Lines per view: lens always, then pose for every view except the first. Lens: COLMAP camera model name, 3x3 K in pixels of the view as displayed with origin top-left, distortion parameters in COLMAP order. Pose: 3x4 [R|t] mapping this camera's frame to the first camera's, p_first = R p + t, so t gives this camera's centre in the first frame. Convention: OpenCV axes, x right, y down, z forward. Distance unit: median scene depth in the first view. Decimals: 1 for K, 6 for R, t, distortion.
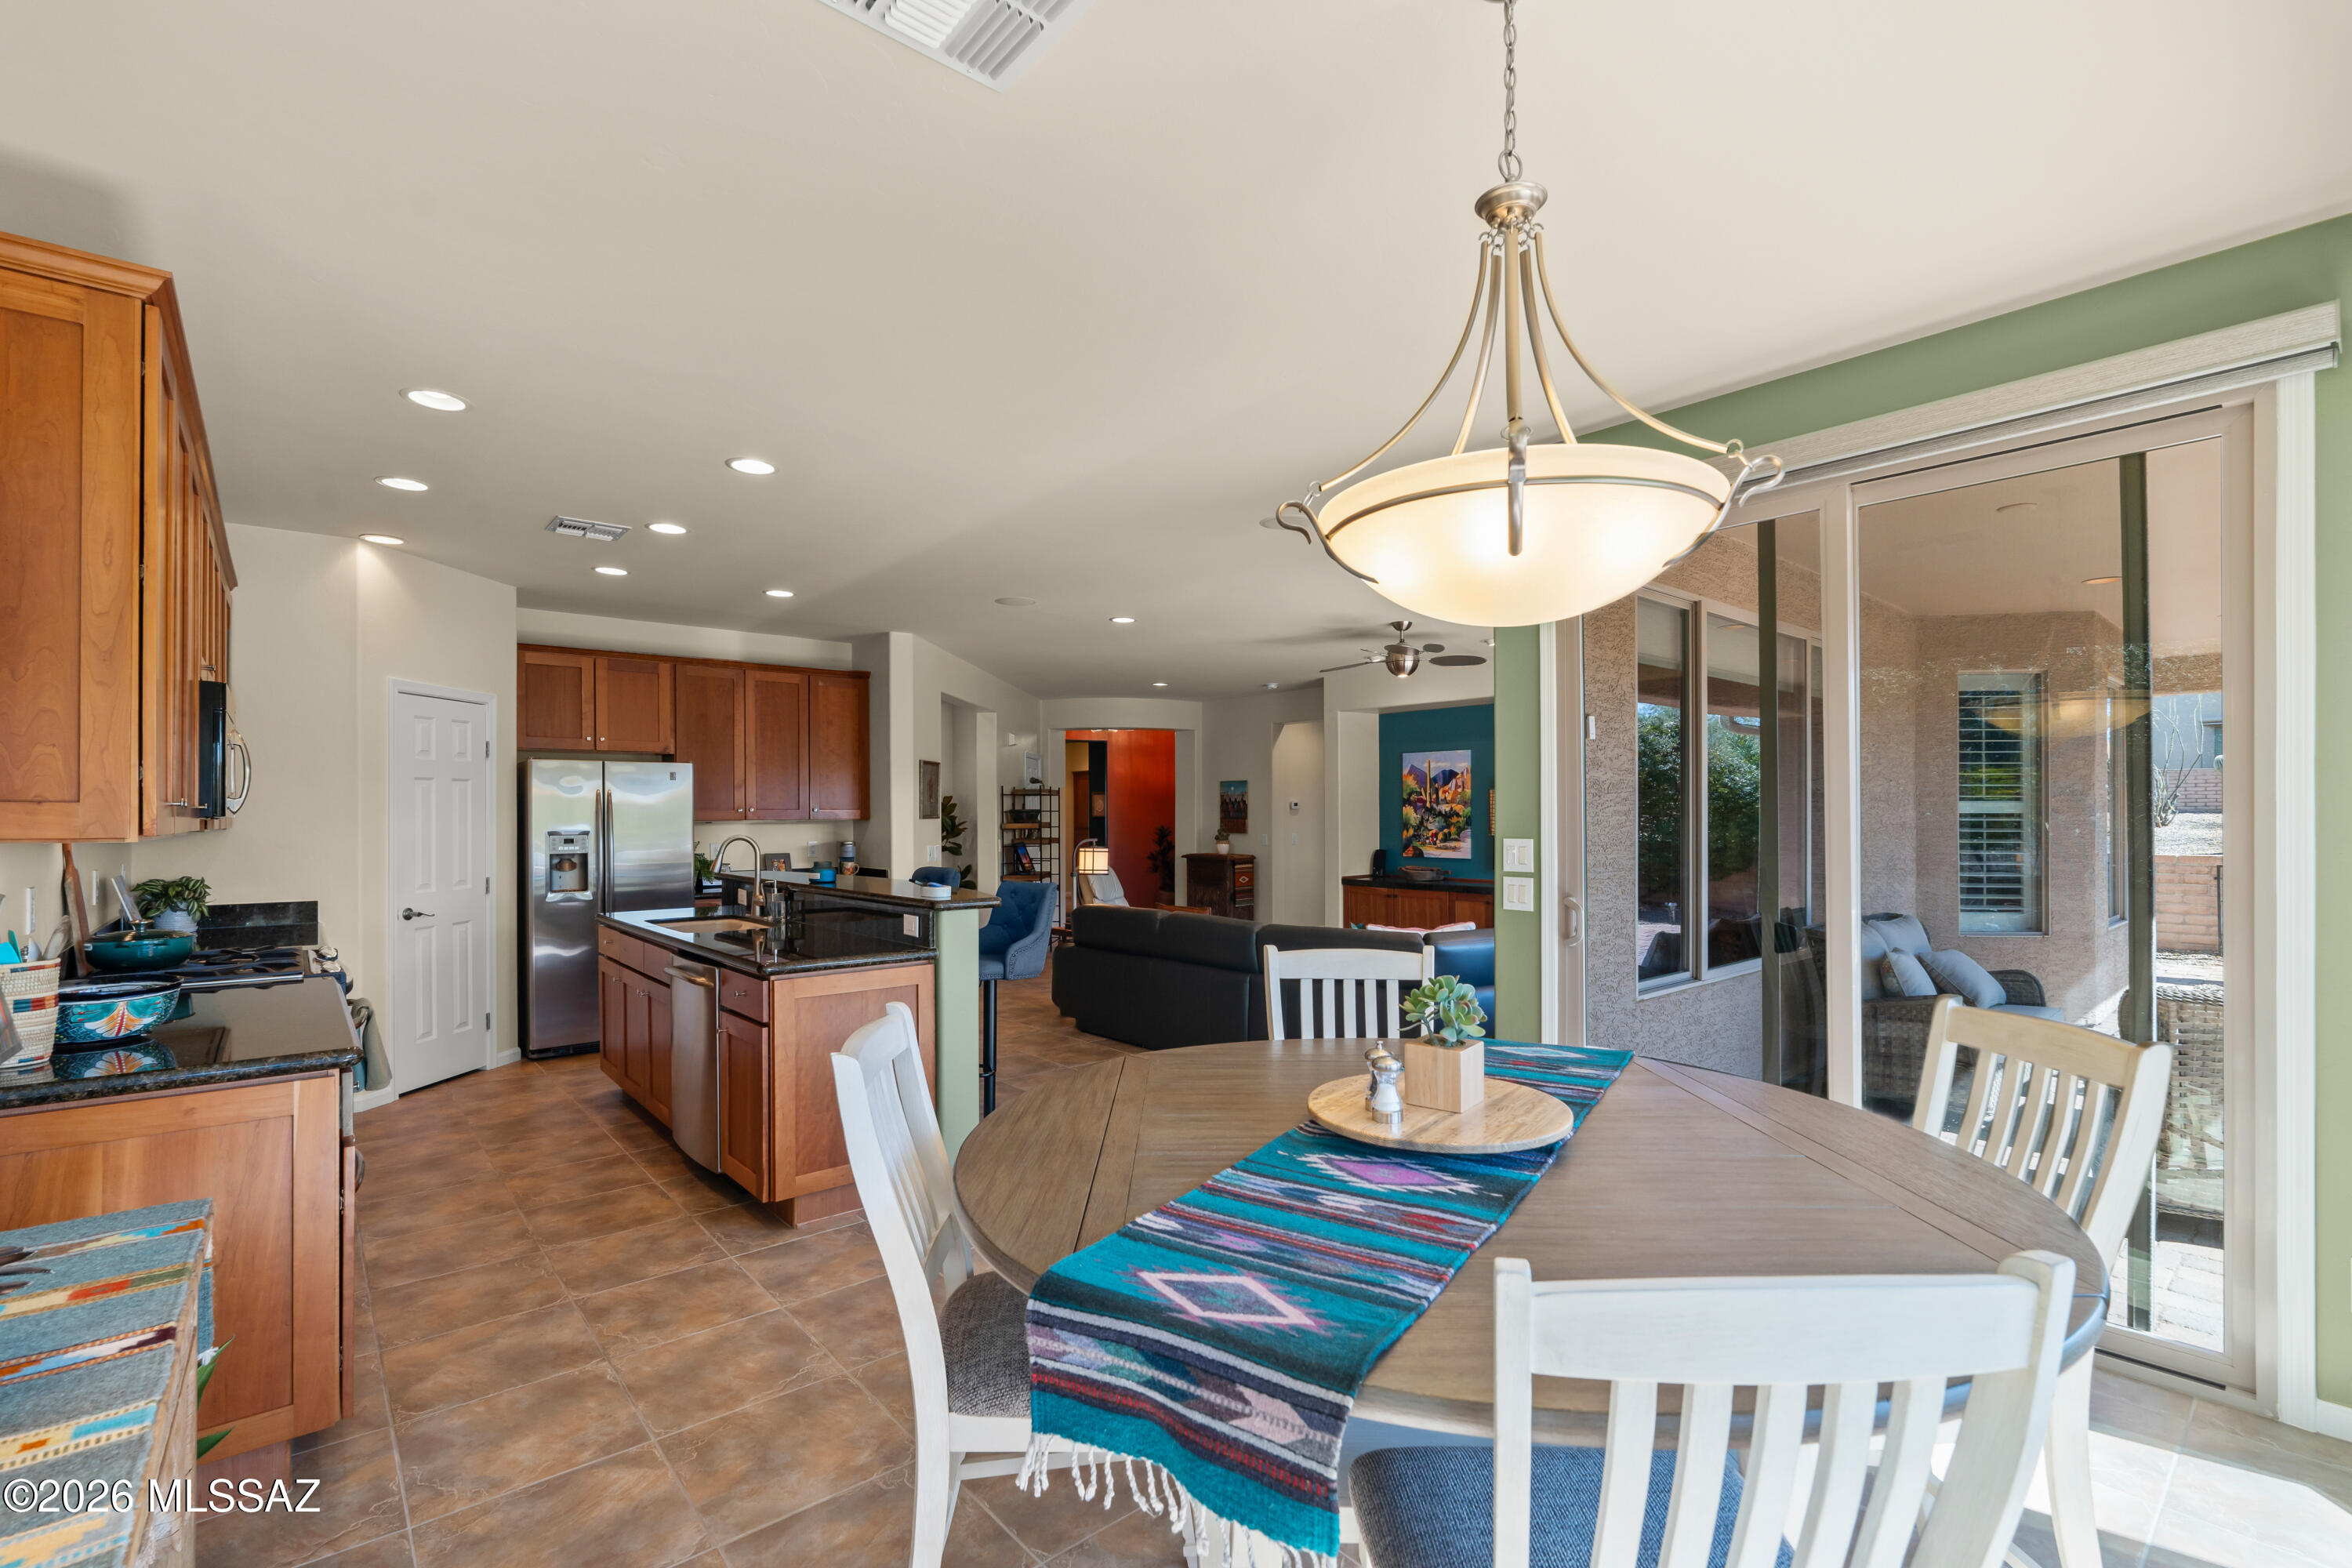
lens RADIAL K [[1037.7, 0, 1198.4], [0, 1037.7, 807.2], [0, 0, 1]] dist [-0.000190, -0.000057]
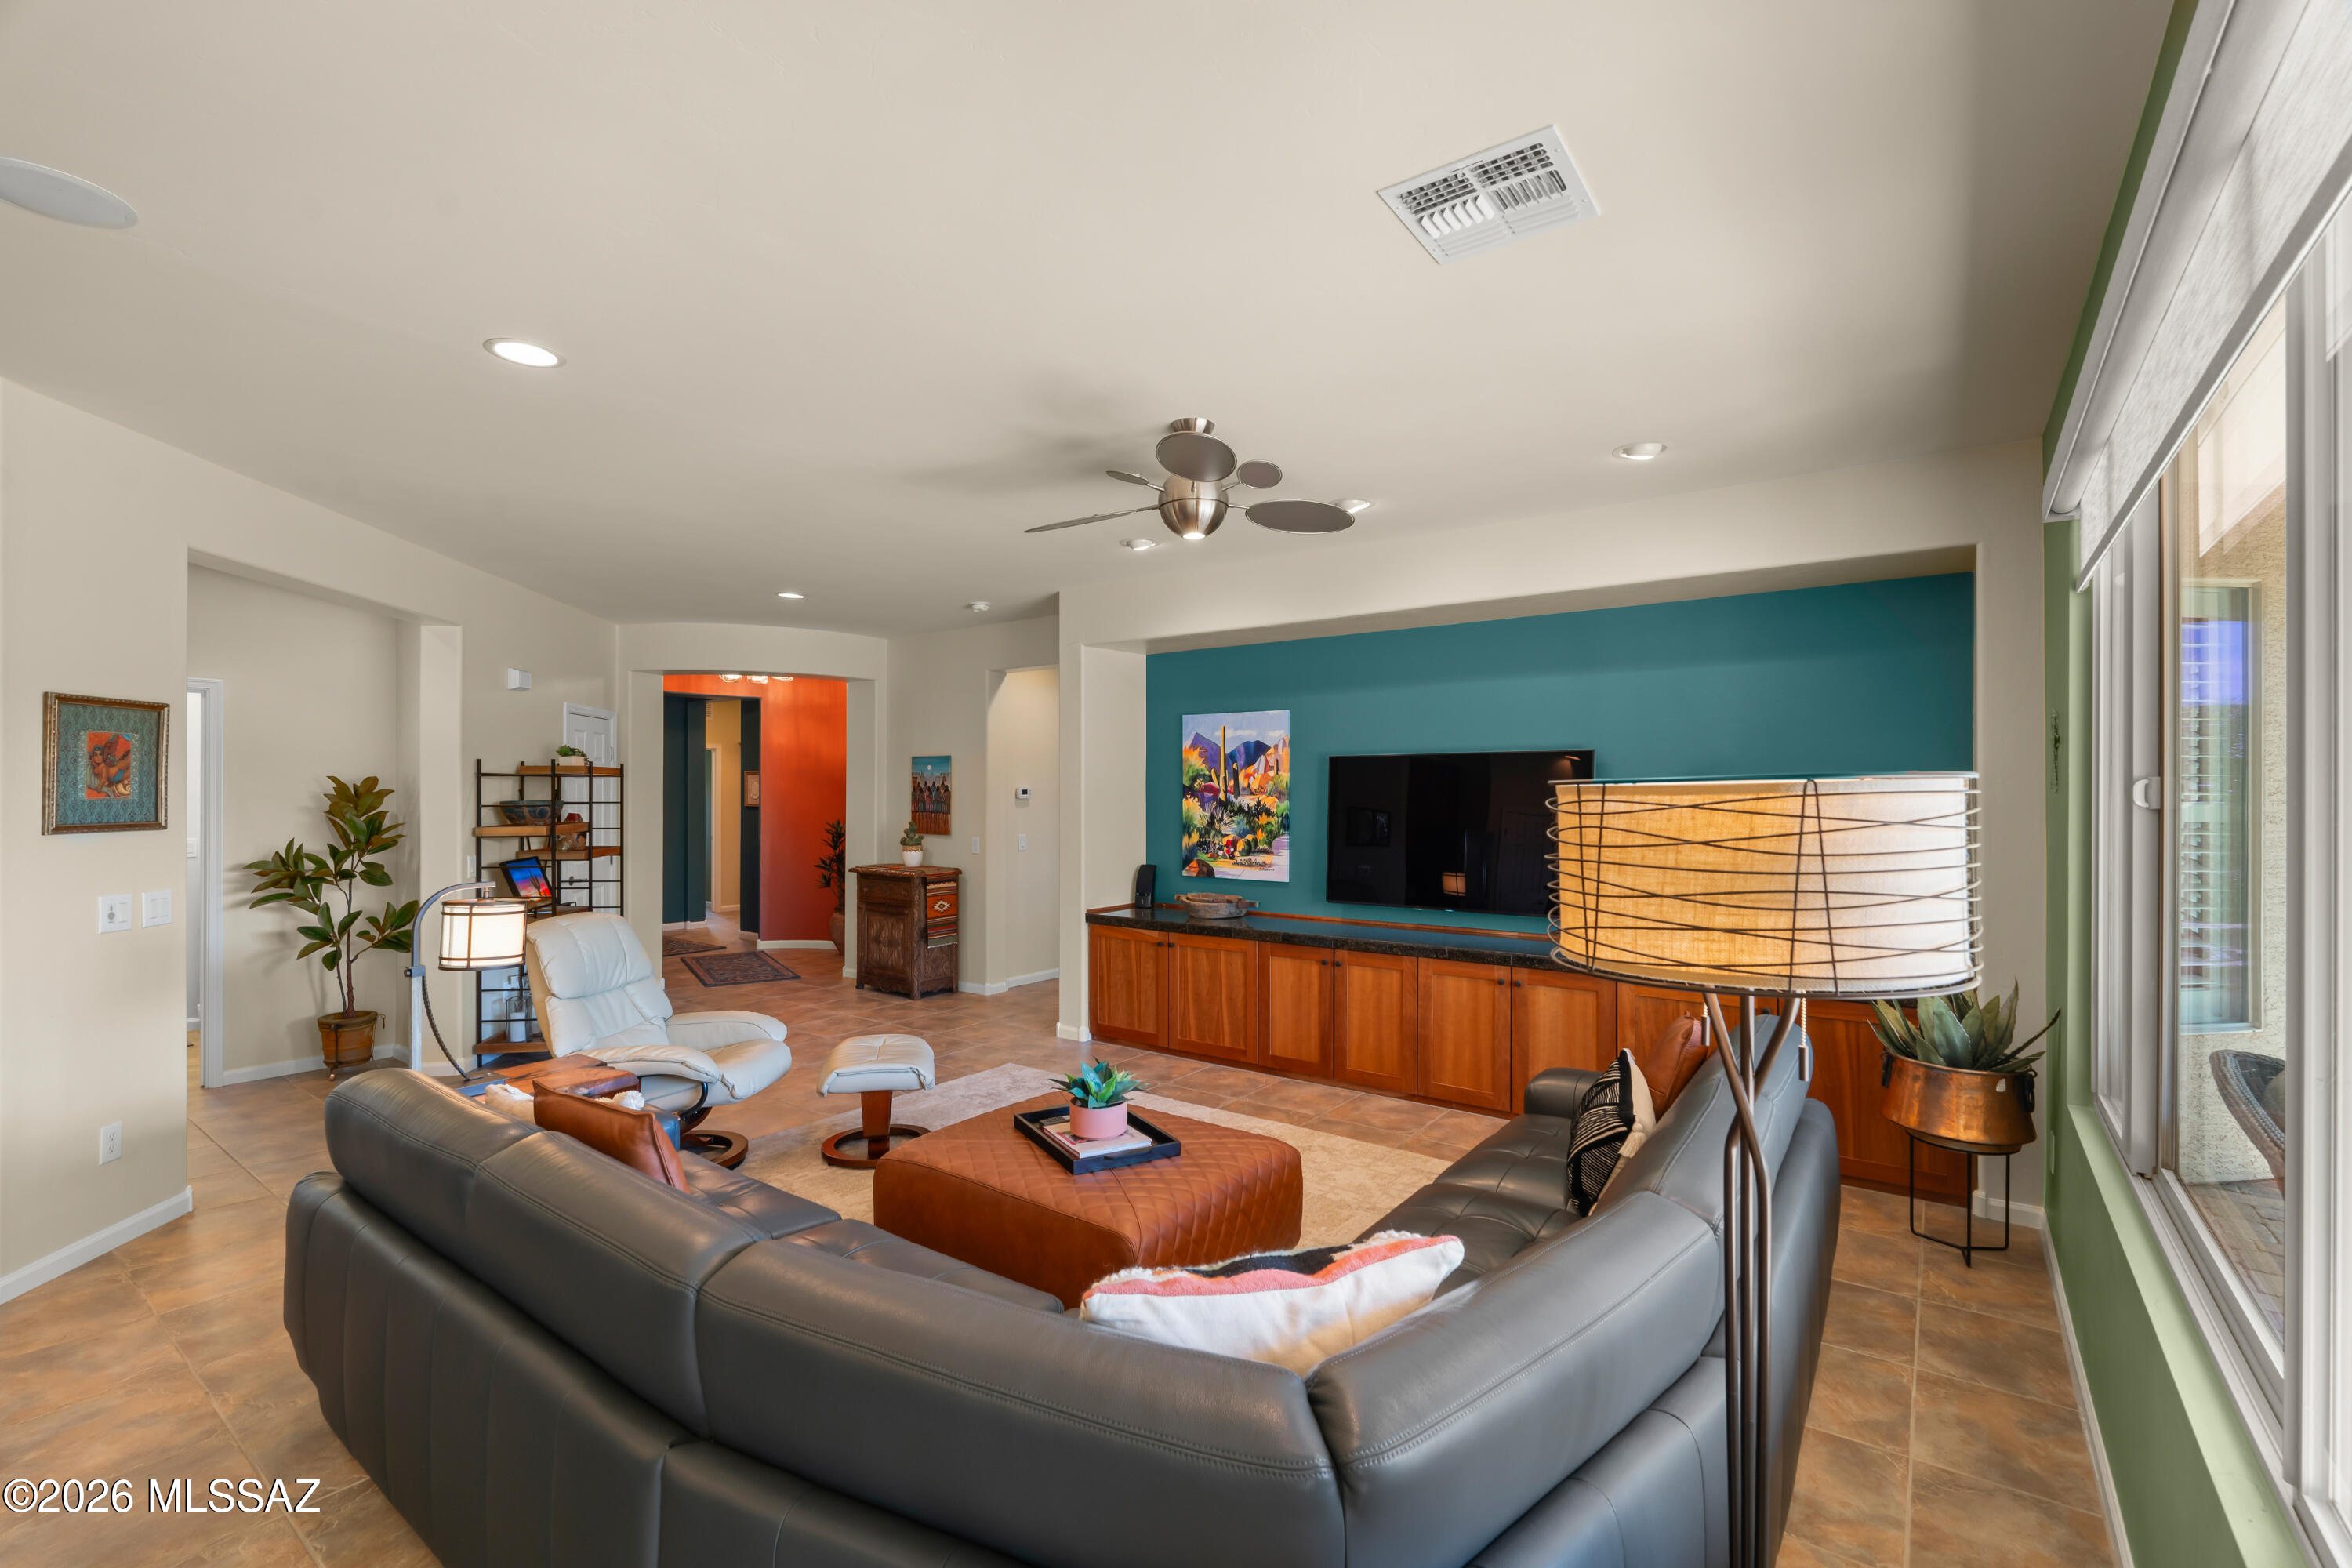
lens RADIAL K [[1037.7, 0, 1188.5], [0, 1037.7, 788.4], [0, 0, 1]] dist [-0.000190, -0.000057]
pose [[0.977881, 0.004803, 0.209107, 0.067307], [-0.005289, 0.999984, 0.001765, -0.007843], [-0.209095, -0.002832, 0.977891, 0.375847]]
